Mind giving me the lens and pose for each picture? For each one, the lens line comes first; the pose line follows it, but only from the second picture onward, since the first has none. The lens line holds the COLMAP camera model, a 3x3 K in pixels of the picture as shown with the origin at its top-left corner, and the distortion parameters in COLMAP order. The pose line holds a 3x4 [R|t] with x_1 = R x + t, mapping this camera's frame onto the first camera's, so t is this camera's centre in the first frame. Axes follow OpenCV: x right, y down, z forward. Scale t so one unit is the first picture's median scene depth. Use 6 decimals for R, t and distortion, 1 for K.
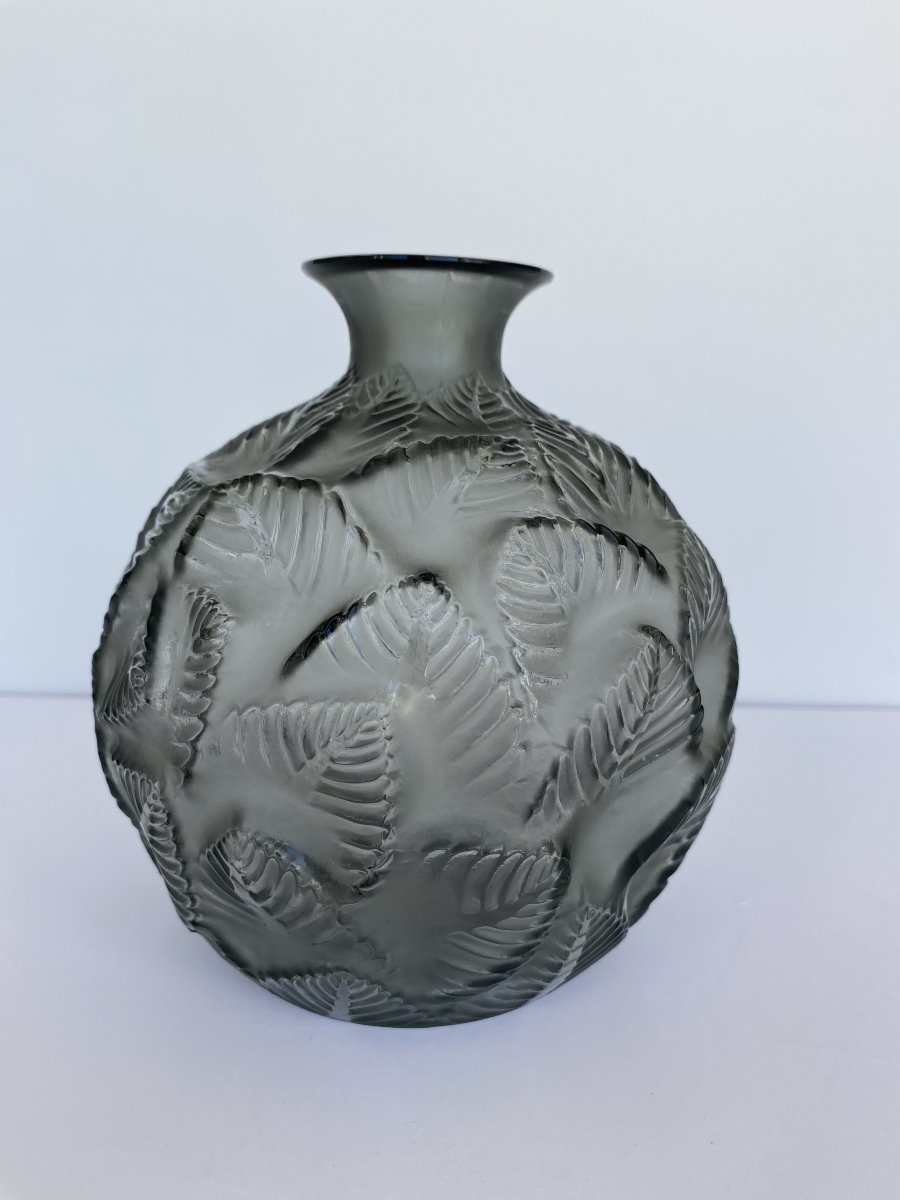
lens RADIAL K [[908.5, 0, 446.3], [0, 908.5, 600.1], [0, 0, 1]] dist [0.008171, 0.000904]
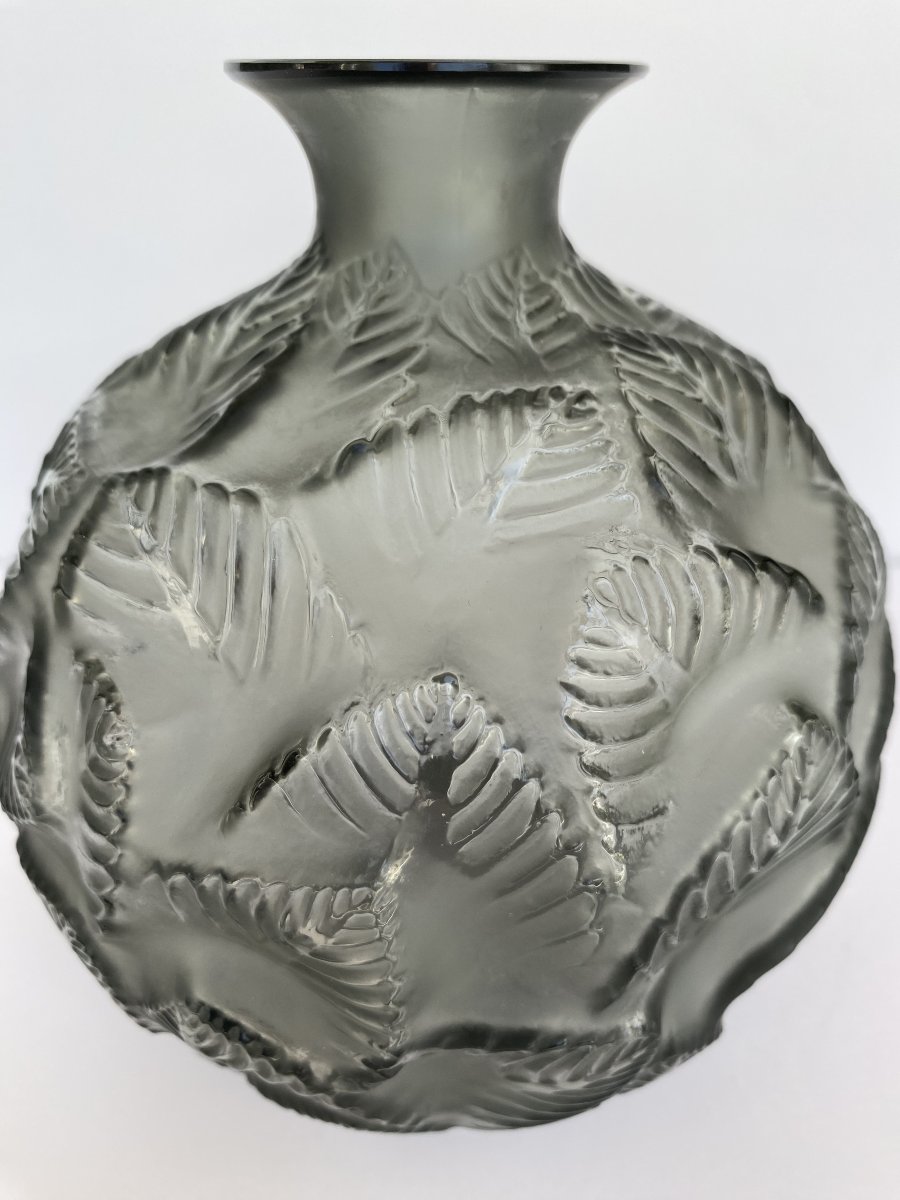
lens RADIAL K [[968.8, 0, 454.4], [0, 968.8, 599.8], [0, 0, 1]] dist [-0.046663, -0.003277]
pose [[0.999505, -0.015752, -0.027232, 0.002822], [0.022240, 0.966016, 0.257523, -0.198970], [0.022250, -0.258001, 0.965888, 0.330732]]
